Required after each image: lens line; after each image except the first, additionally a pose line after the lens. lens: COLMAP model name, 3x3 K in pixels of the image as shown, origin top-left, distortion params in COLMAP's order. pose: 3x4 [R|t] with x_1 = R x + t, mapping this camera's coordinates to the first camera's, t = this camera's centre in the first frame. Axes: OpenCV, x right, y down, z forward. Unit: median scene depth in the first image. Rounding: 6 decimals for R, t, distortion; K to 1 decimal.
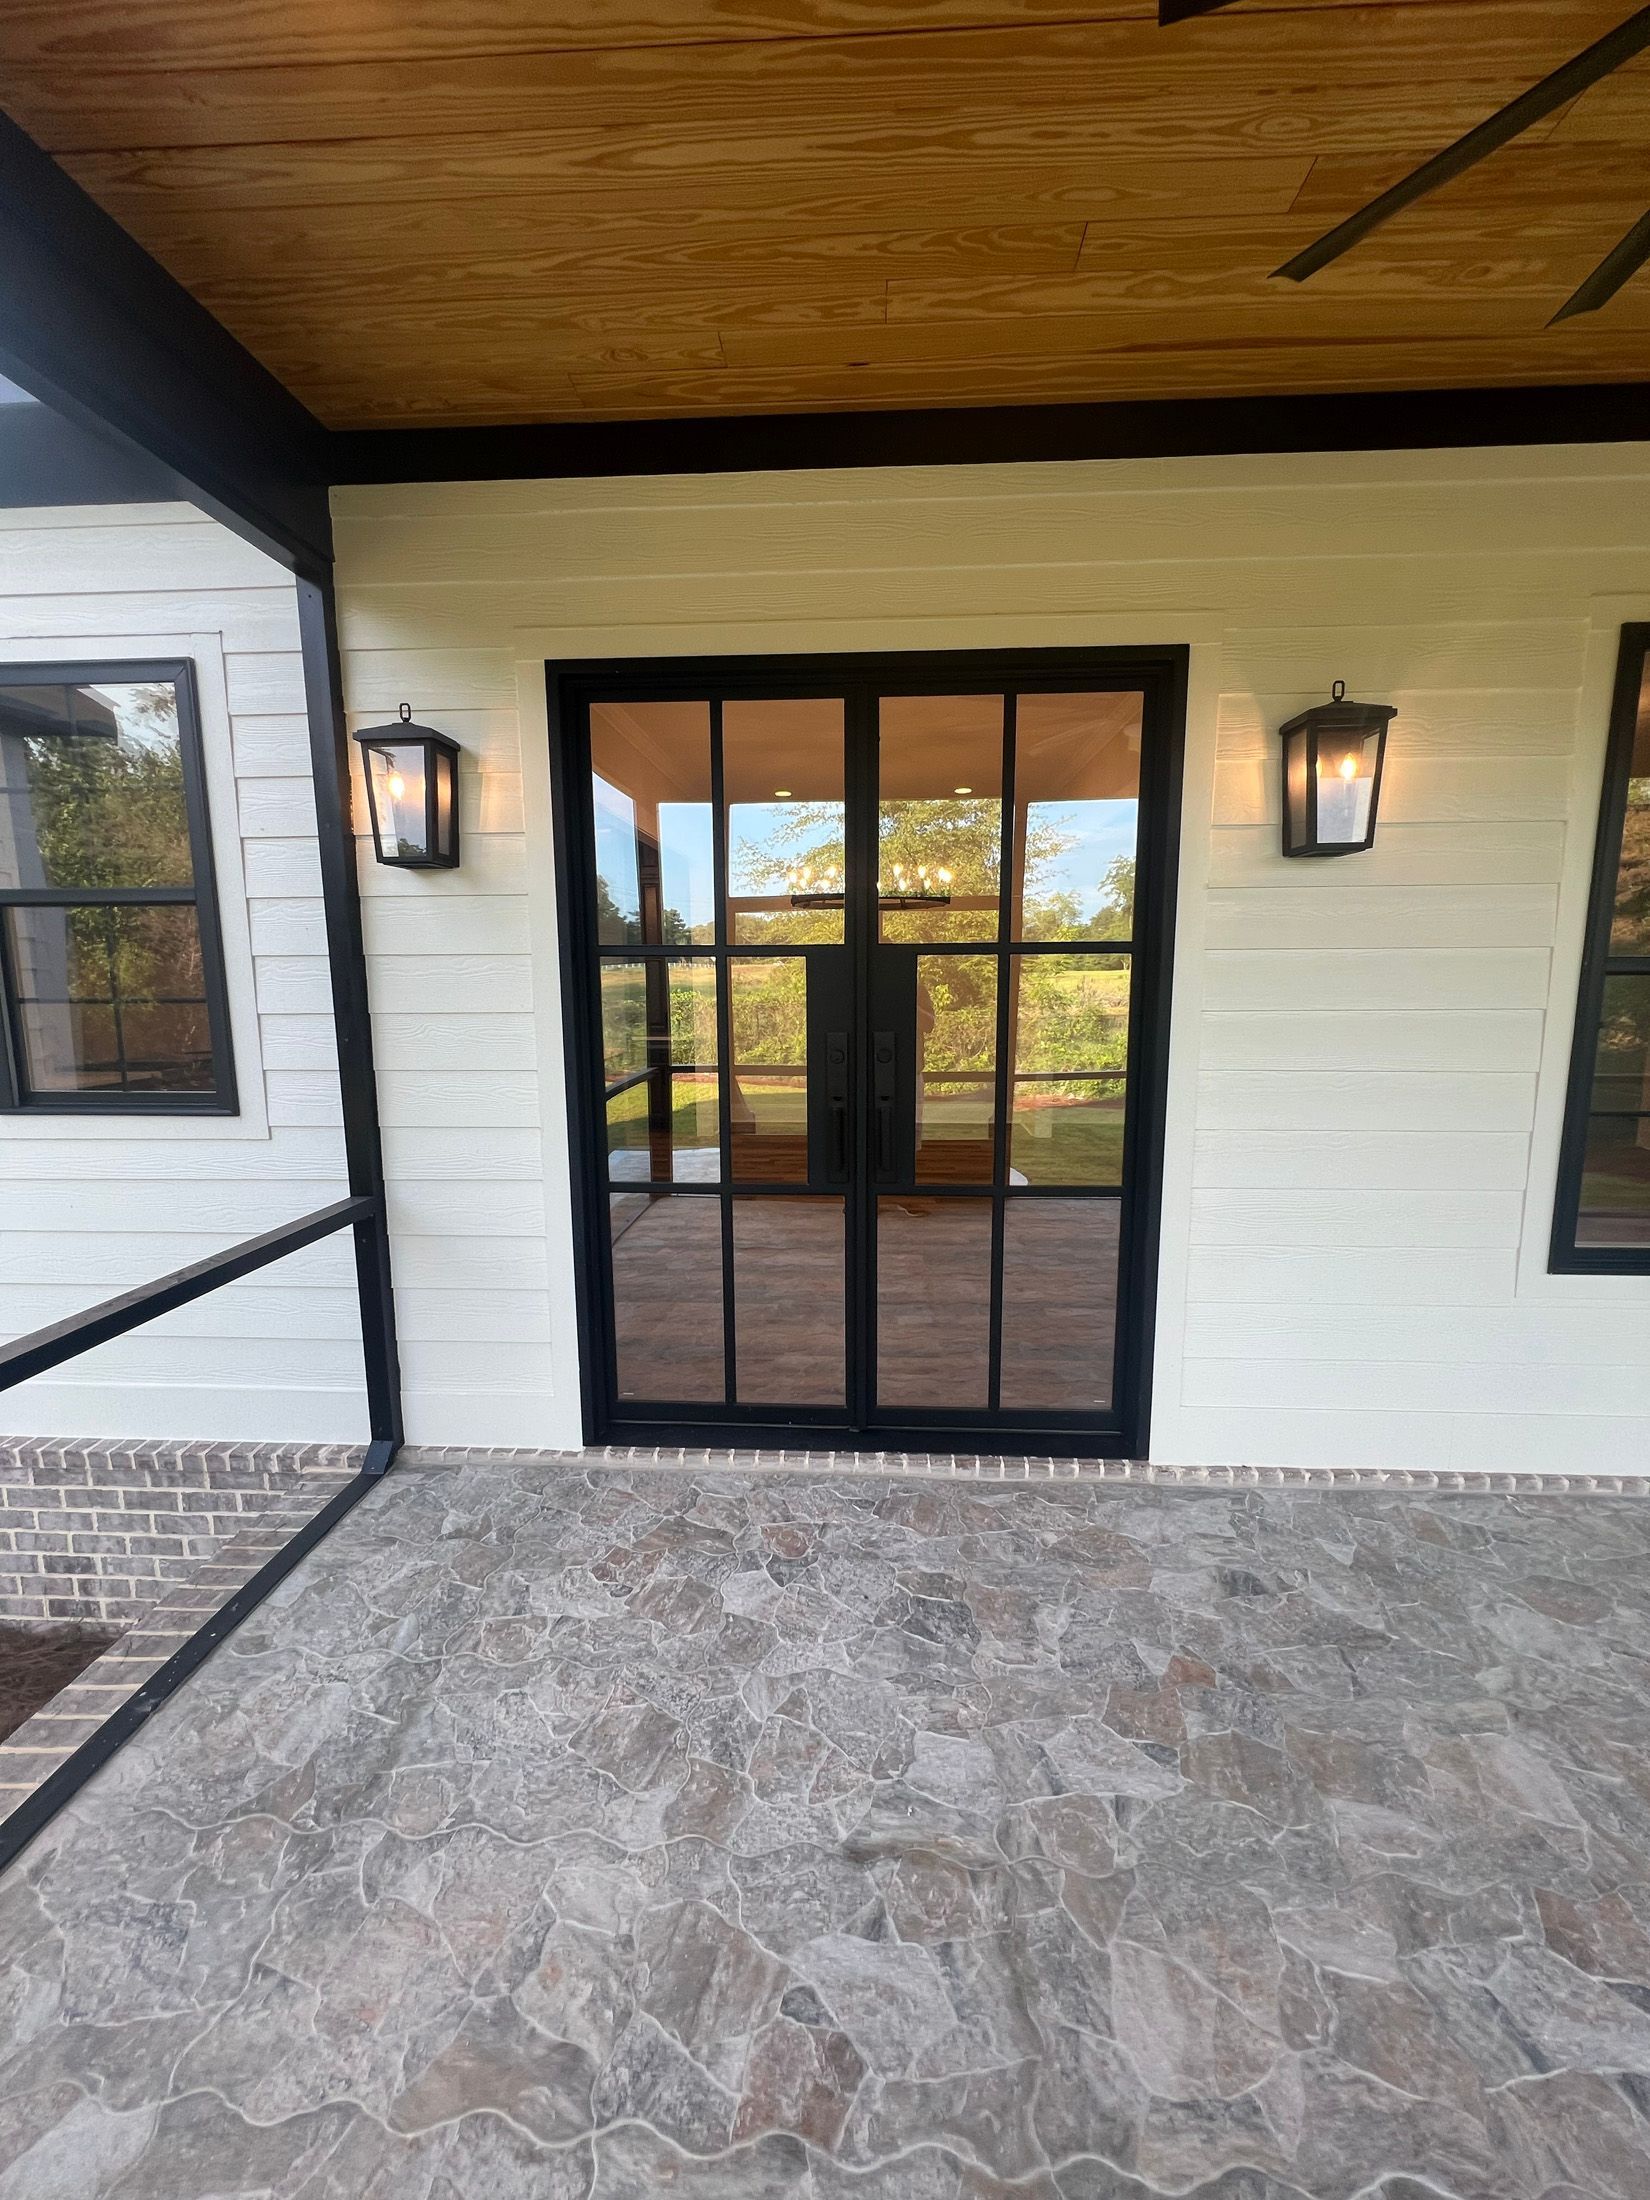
lens RADIAL K [[881.2, 0, 825.0], [0, 881.2, 1100.0], [0, 0, 1]] dist [-0.001373, 0.000143]
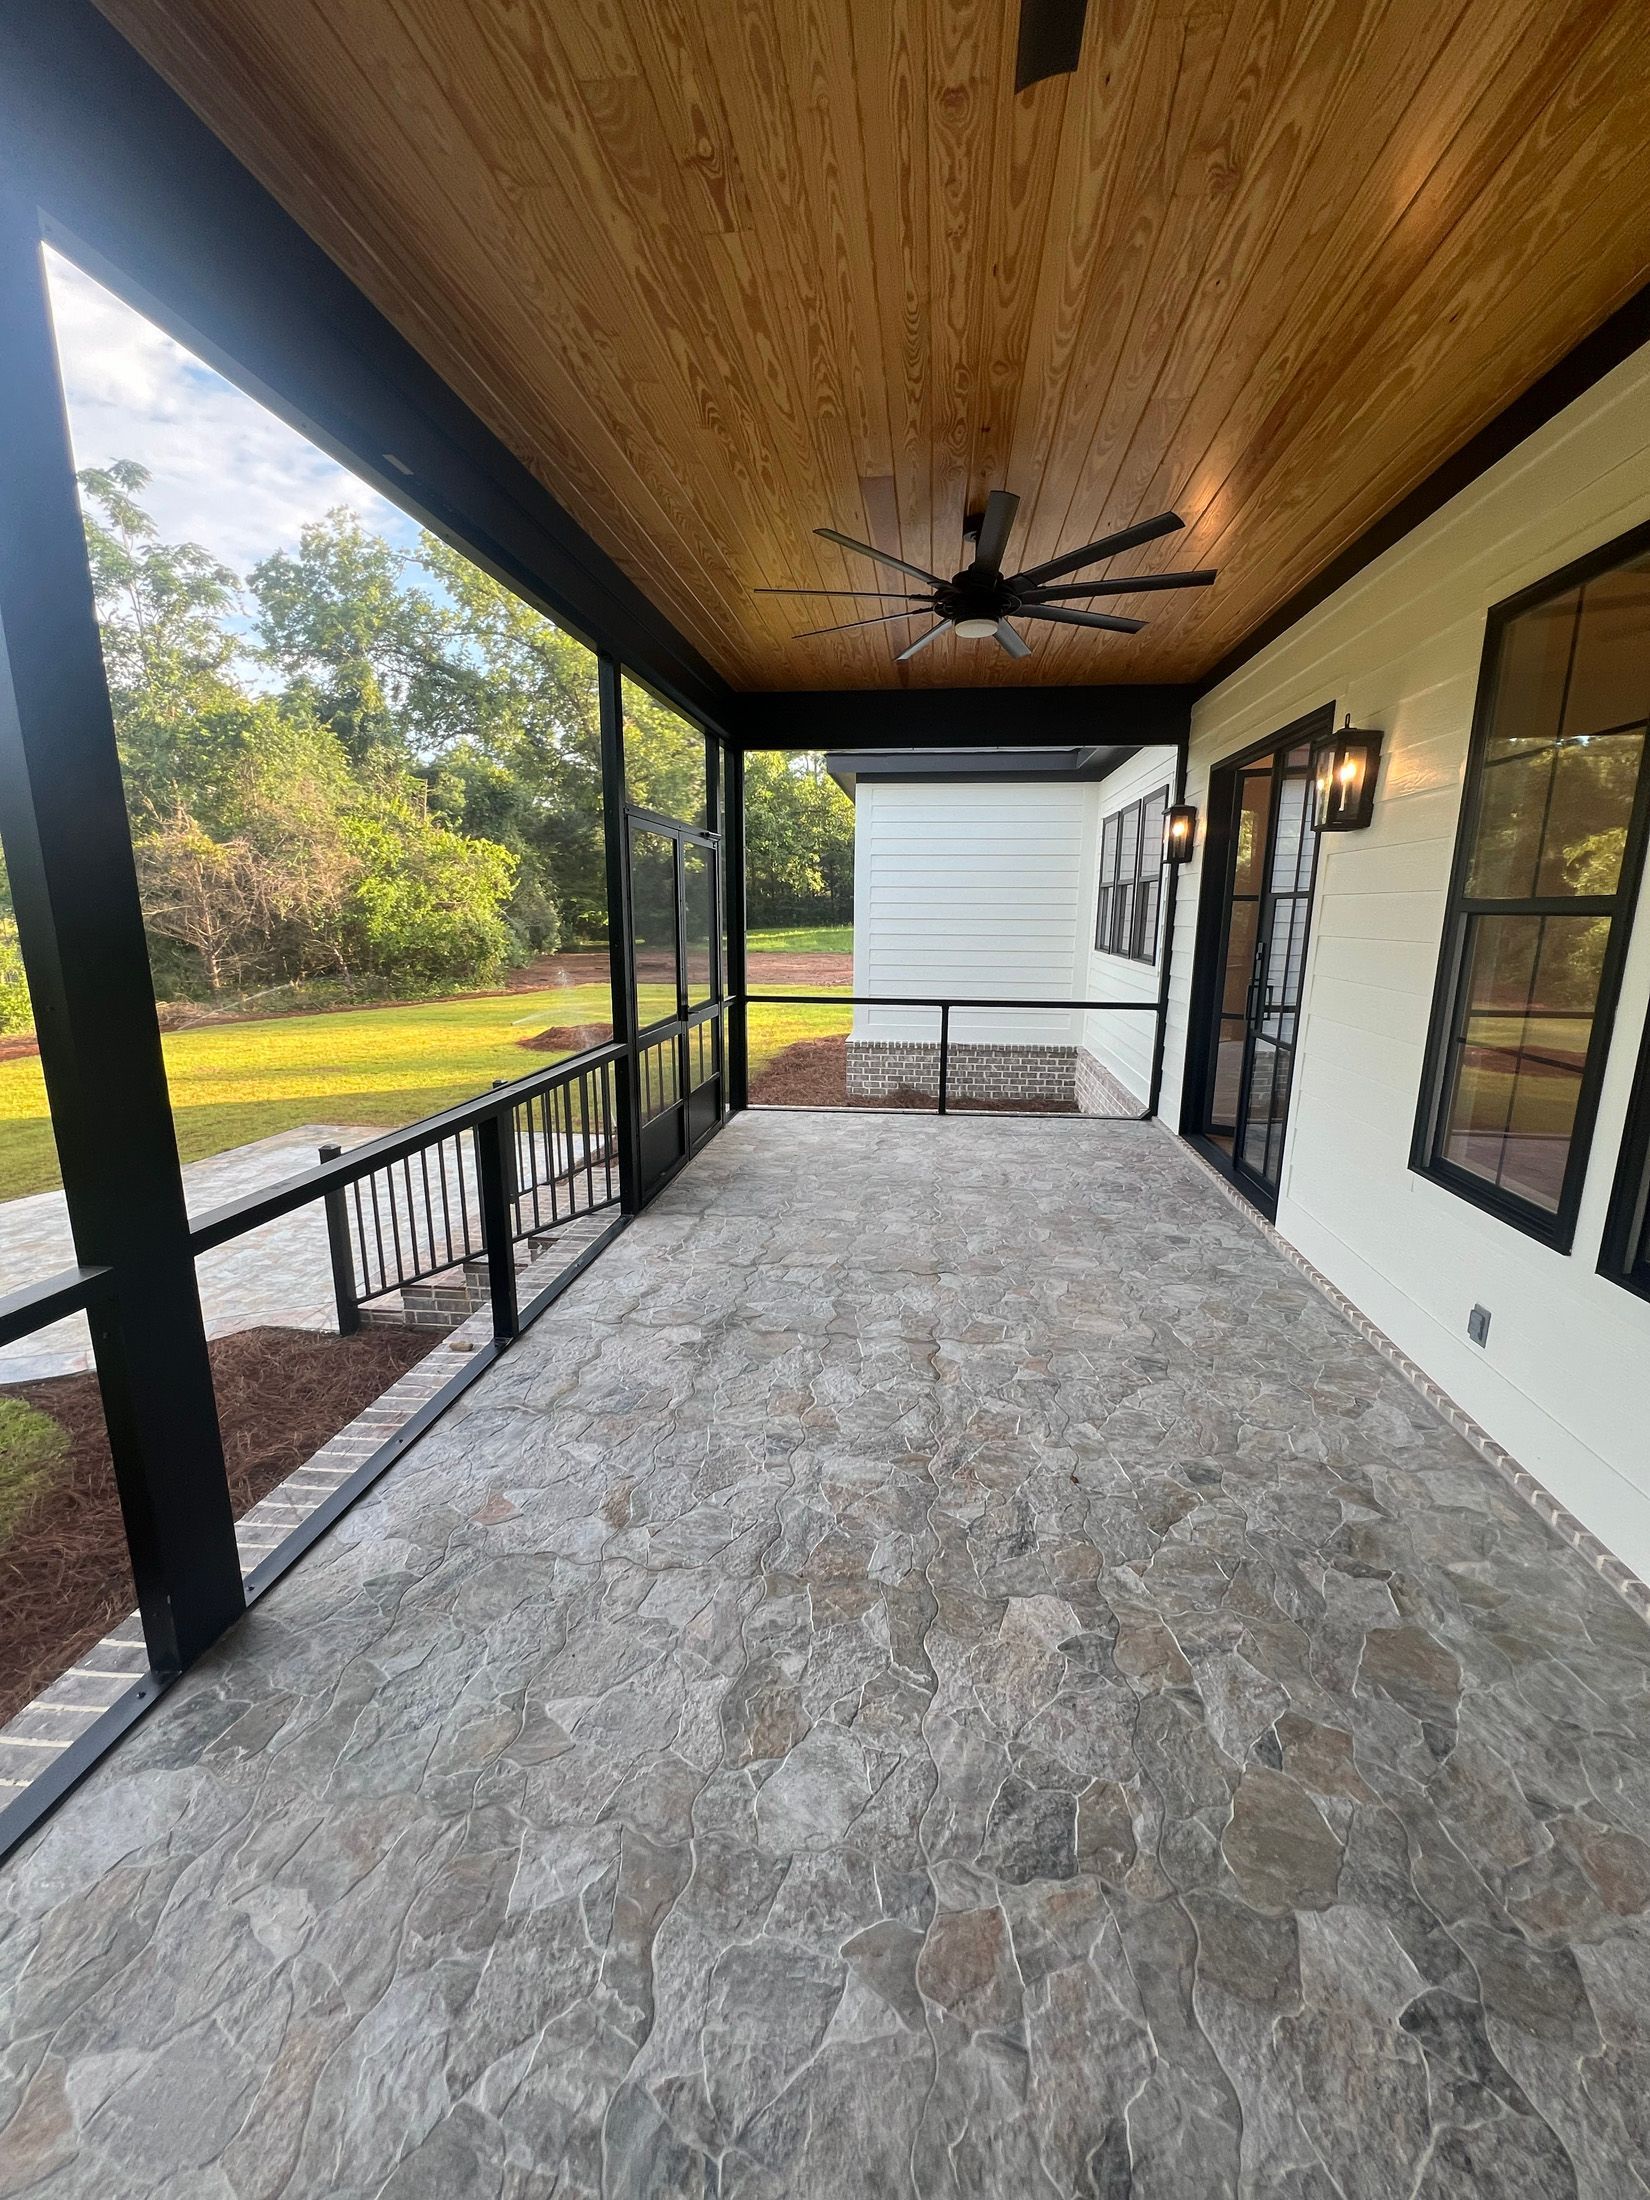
lens RADIAL K [[881.2, 0, 825.0], [0, 881.2, 1100.0], [0, 0, 1]] dist [-0.001373, 0.000143]
pose [[-0.067080, 0.221598, -0.972828, 2.973071], [-0.149660, 0.961759, 0.229396, -0.068042], [0.986459, 0.160982, -0.031350, 0.358011]]
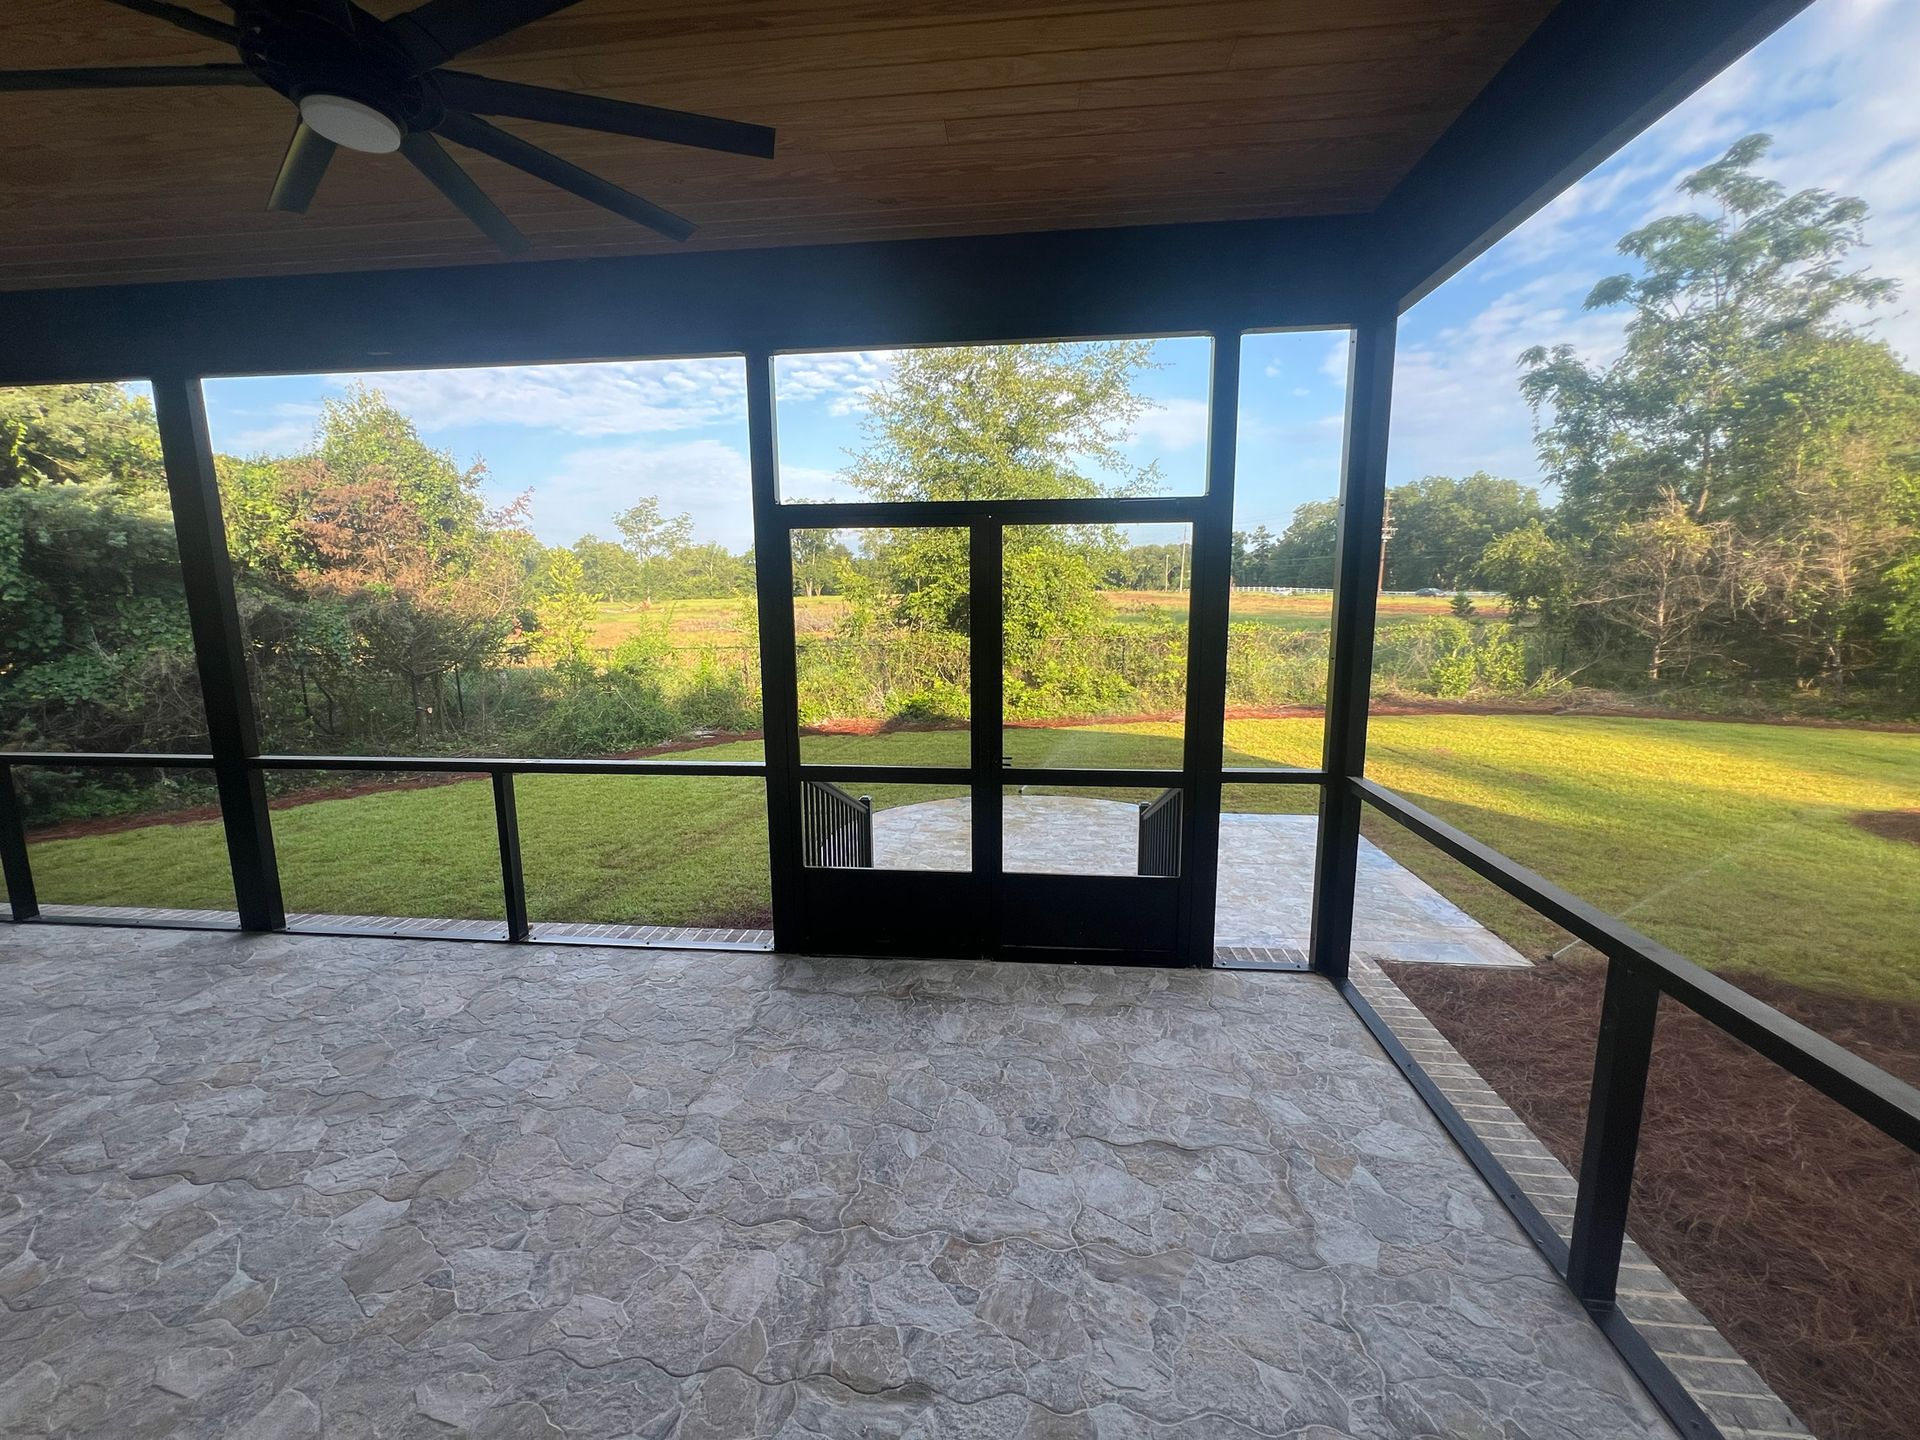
lens RADIAL K [[769.1, 0, 957.7], [0, 769.1, 714.6], [0, 0, 1]] dist [-0.001373, 0.000143]
pose [[-0.999043, 0.009125, 0.042772, -0.061346], [0.021553, 0.953710, 0.299955, -0.281270], [-0.038055, 0.300589, -0.952994, 1.557981]]
